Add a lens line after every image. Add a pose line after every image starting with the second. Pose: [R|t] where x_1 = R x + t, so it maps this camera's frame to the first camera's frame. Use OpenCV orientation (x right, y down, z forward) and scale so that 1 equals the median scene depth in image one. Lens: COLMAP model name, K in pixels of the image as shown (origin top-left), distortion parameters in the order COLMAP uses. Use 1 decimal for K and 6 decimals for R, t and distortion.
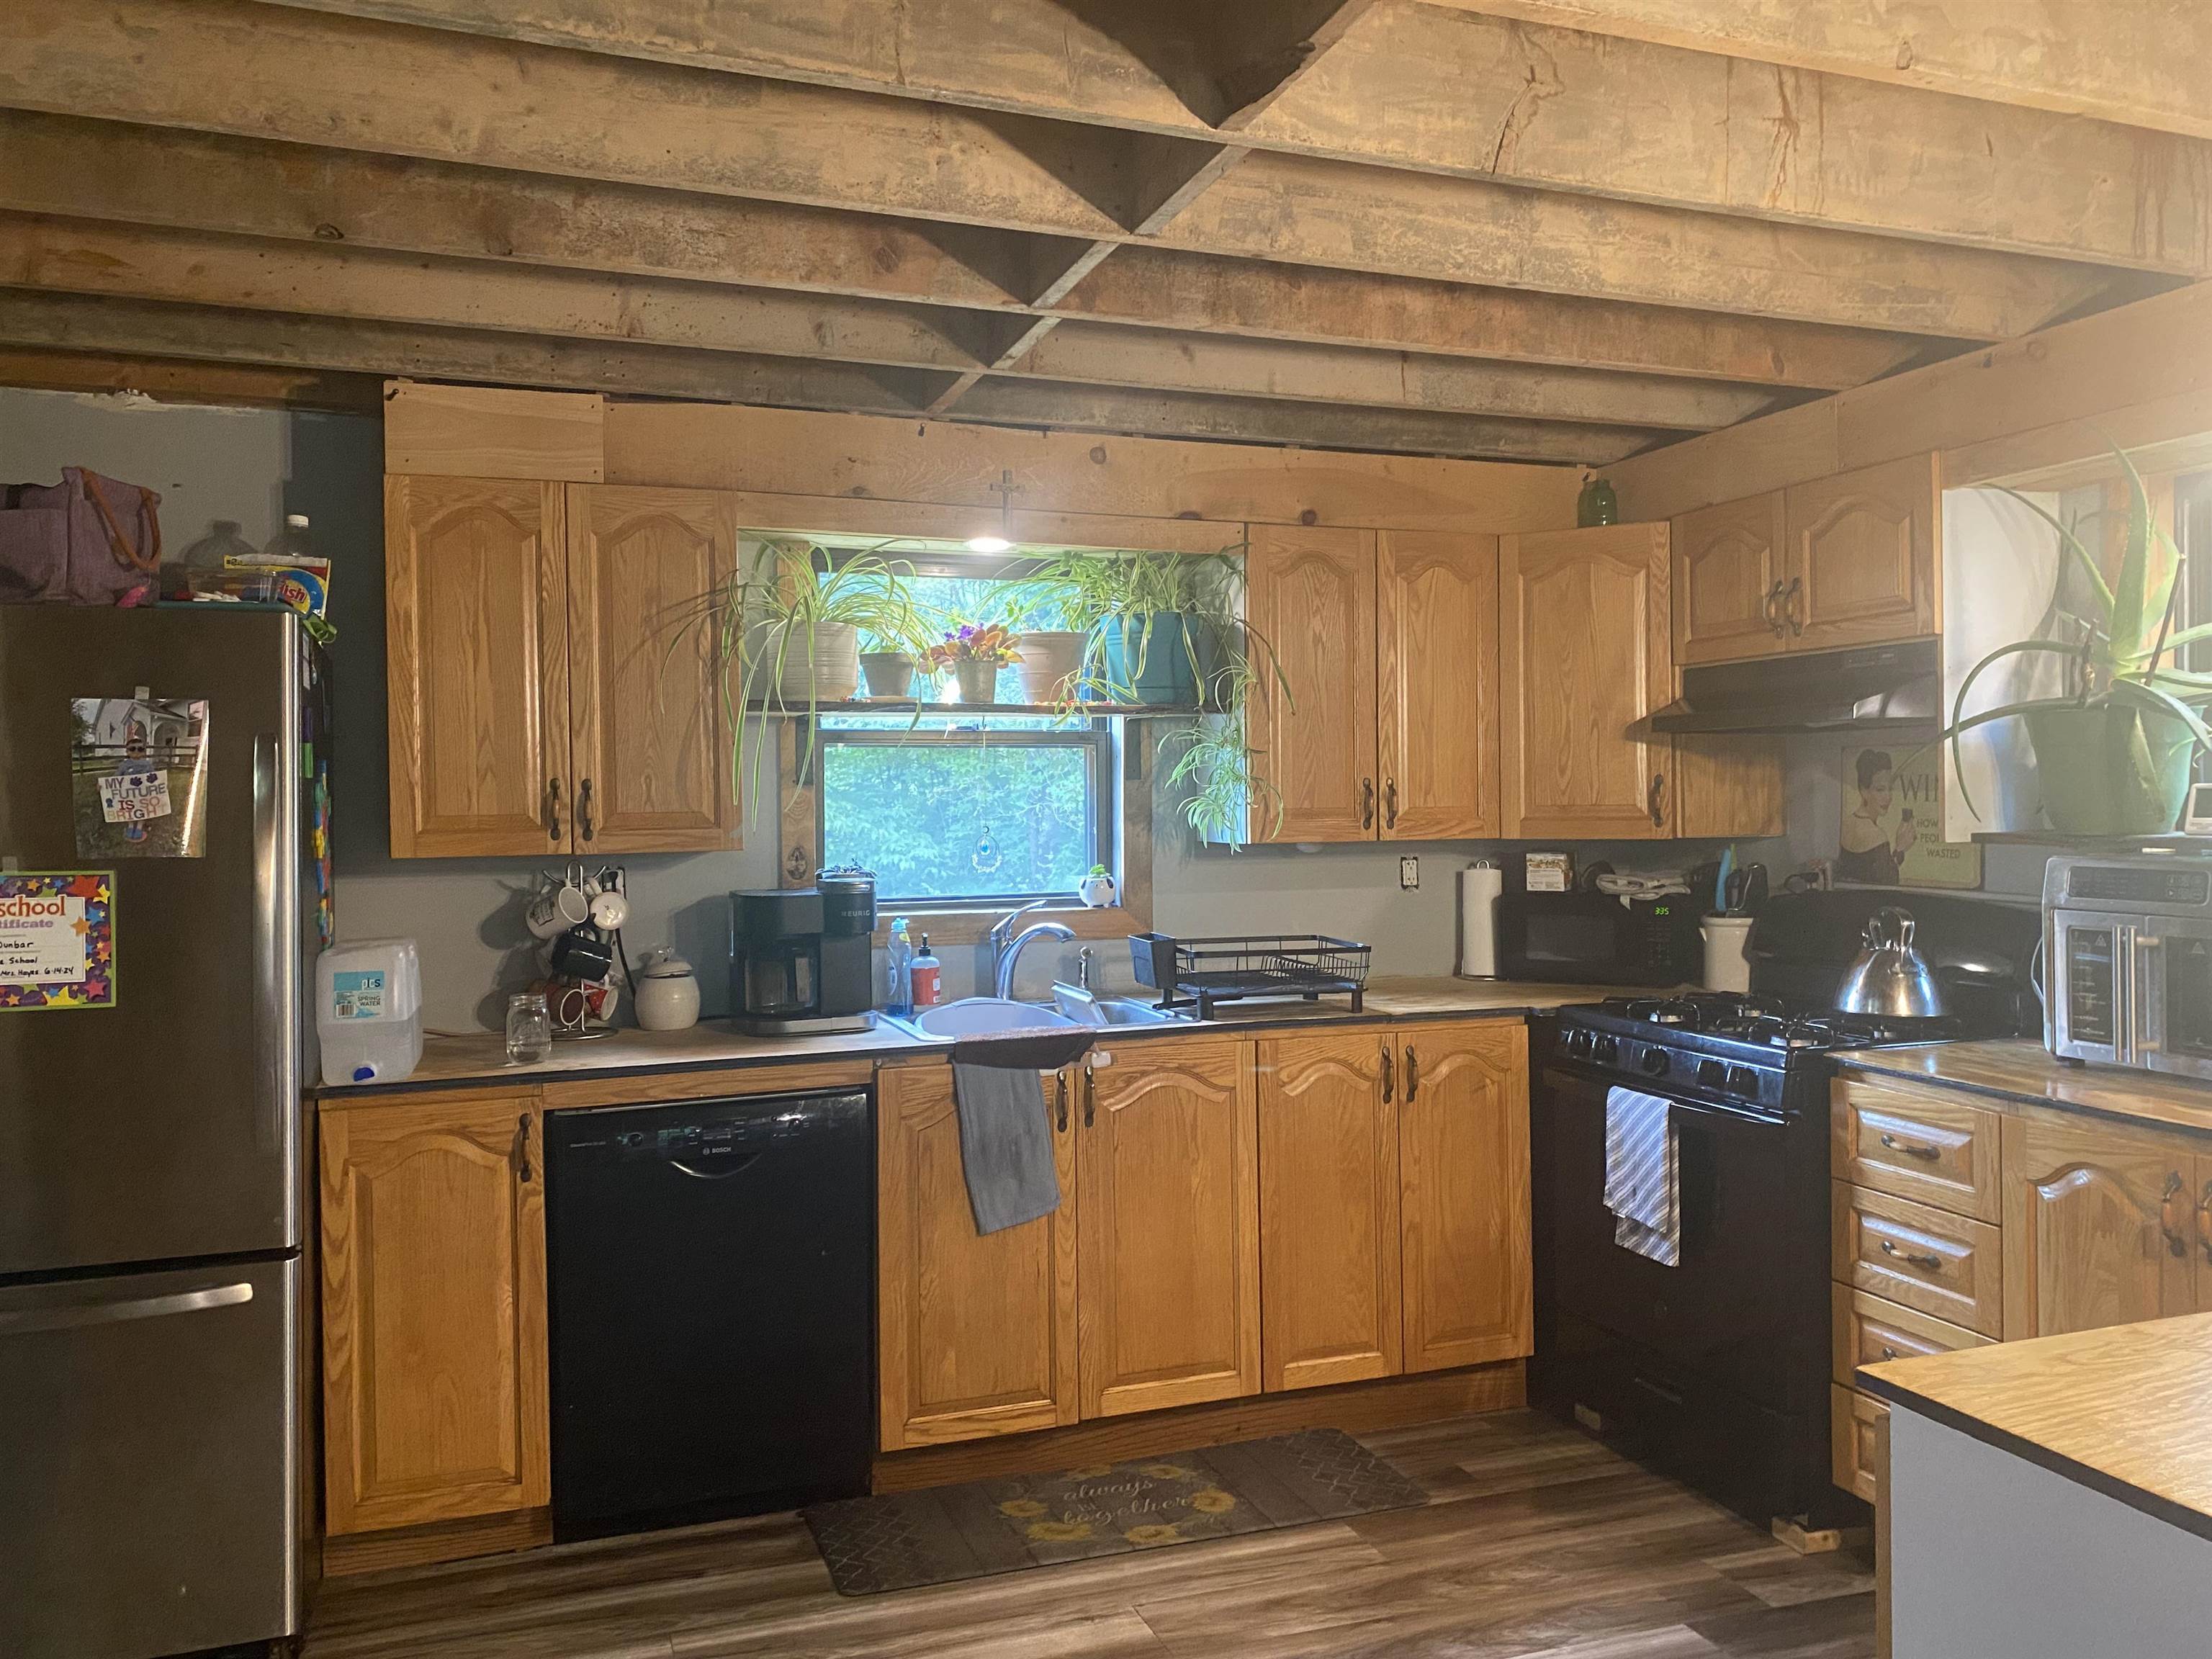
lens RADIAL K [[1709.0, 0, 1119.7], [0, 1709.0, 807.0], [0, 0, 1]] dist [0.041528, -0.022765]
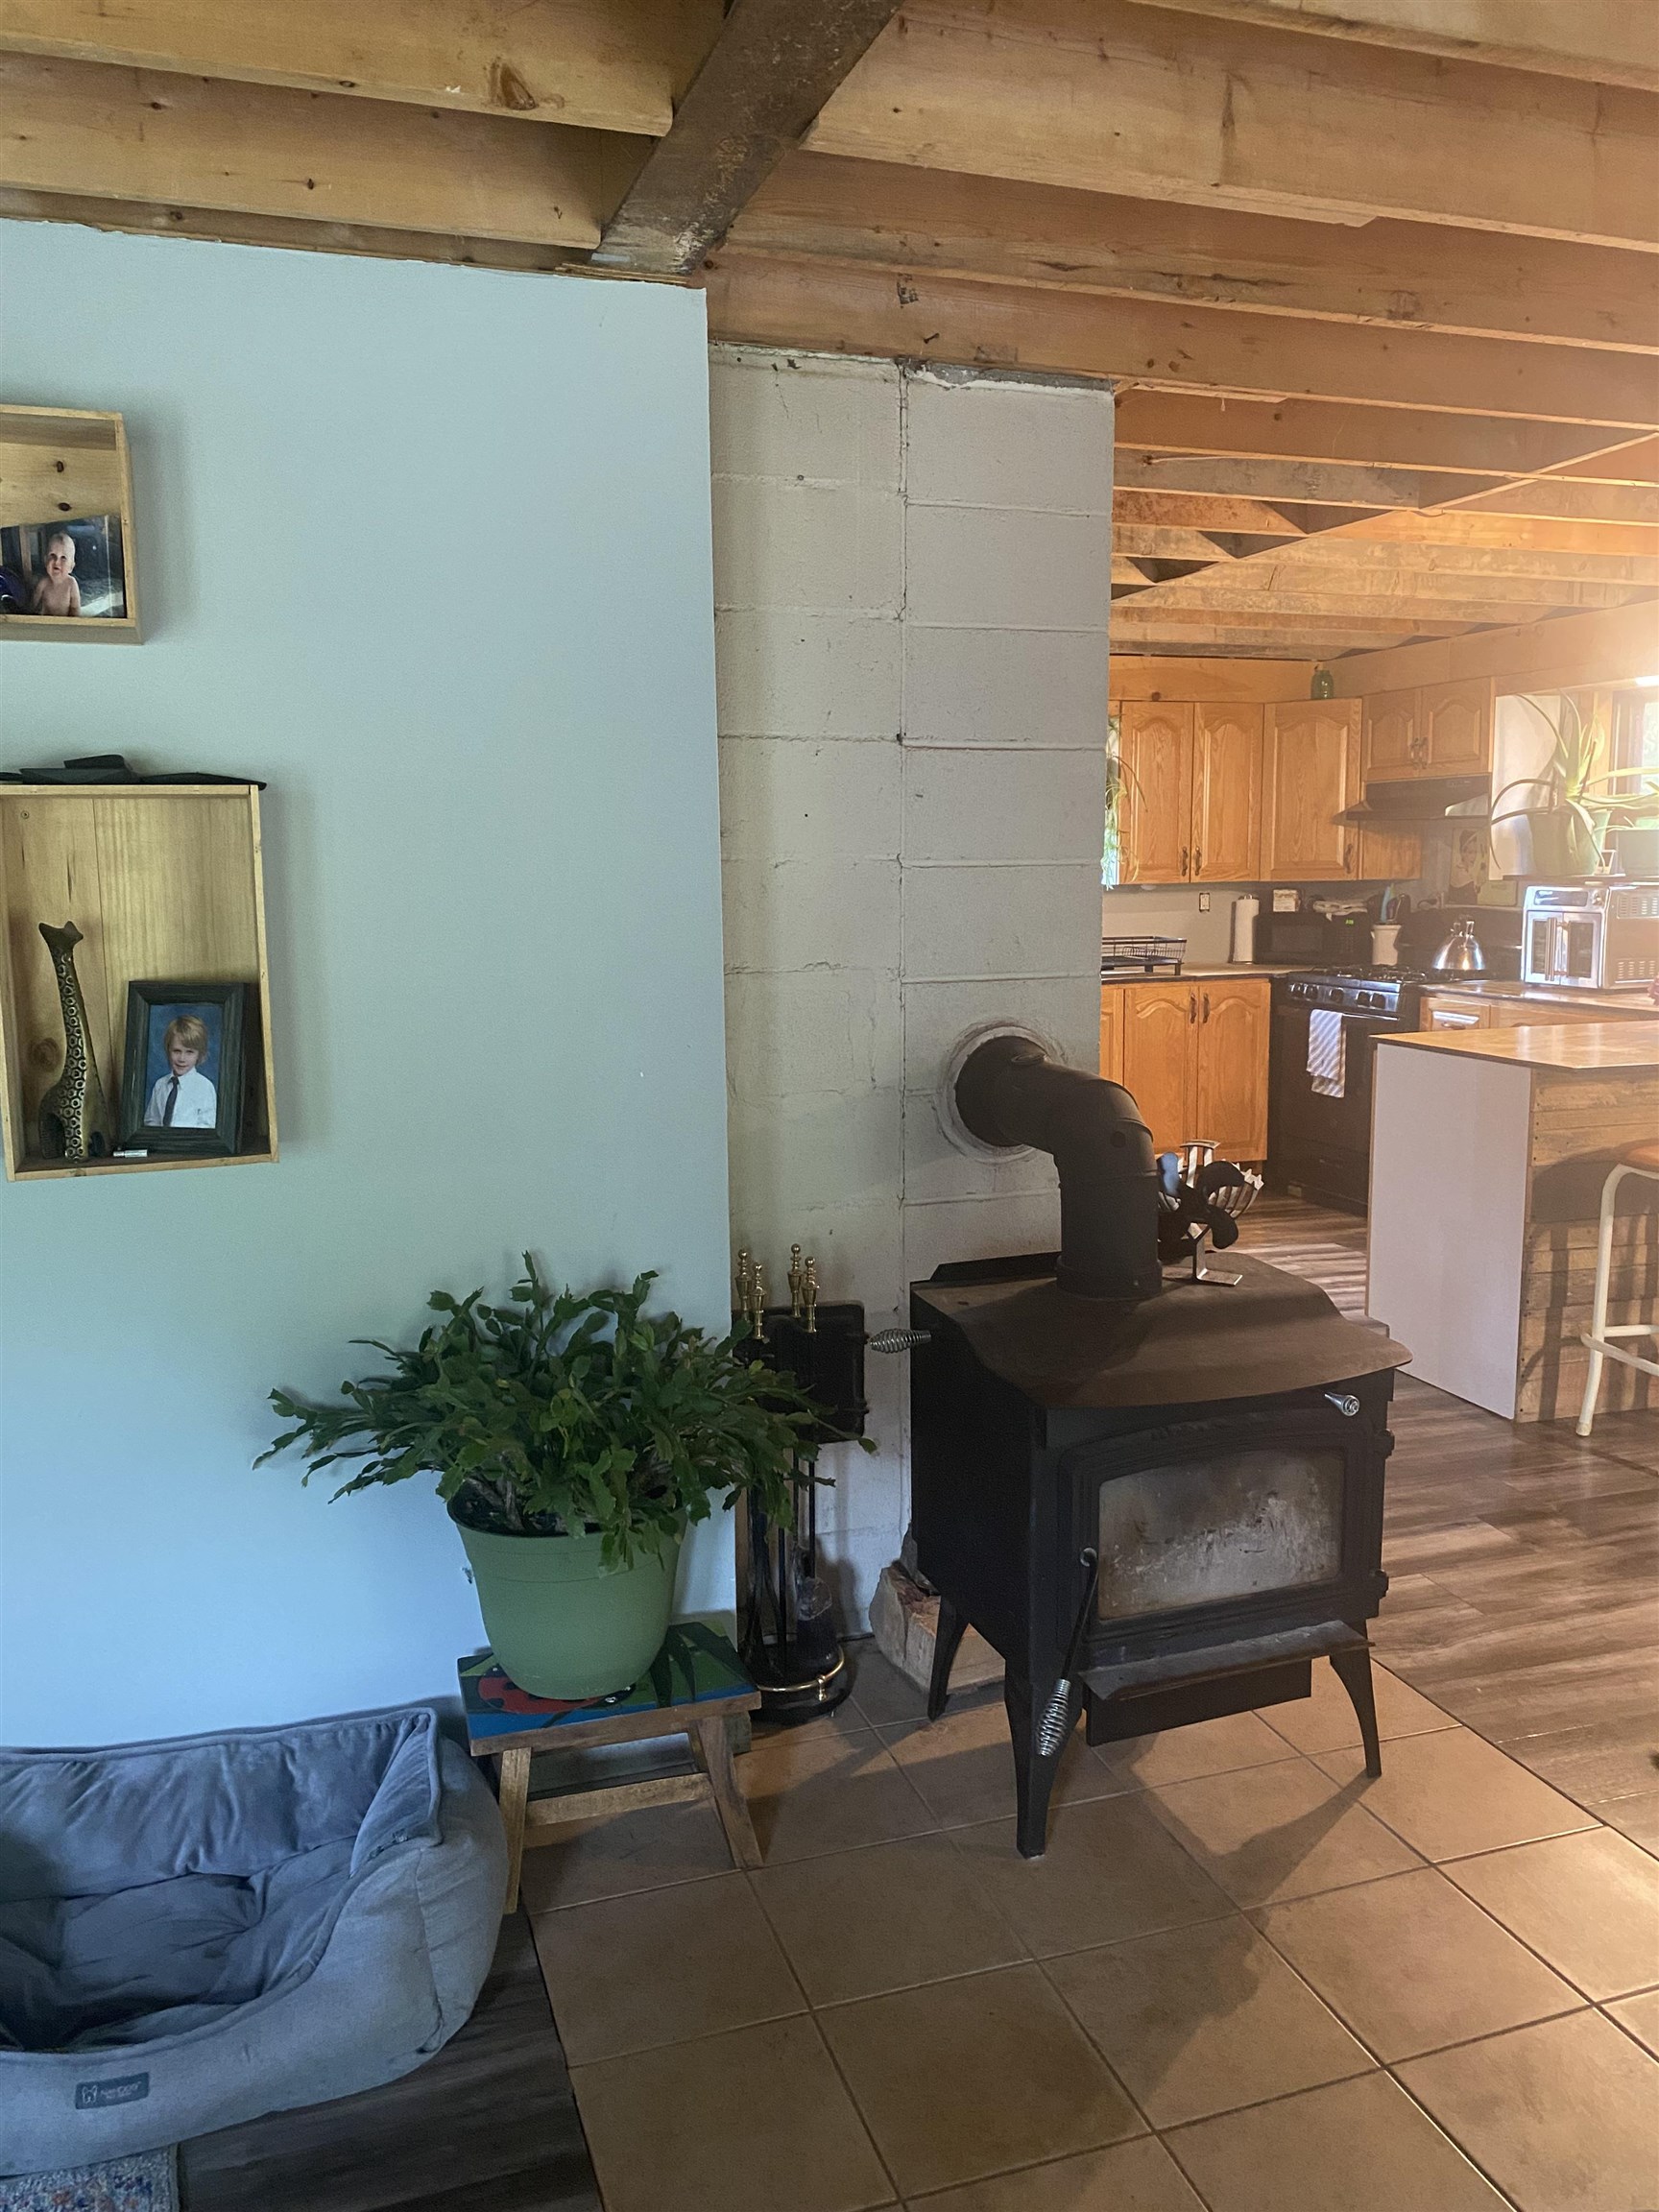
lens RADIAL K [[1709.0, 0, 805.4], [0, 1709.0, 1100.6], [0, 0, 1]] dist [0.041528, -0.022765]
pose [[0.999426, 0.002671, -0.033759, -0.191519], [0.001944, 0.990713, 0.135957, 0.001481], [0.033808, -0.135945, 0.990139, -0.826153]]
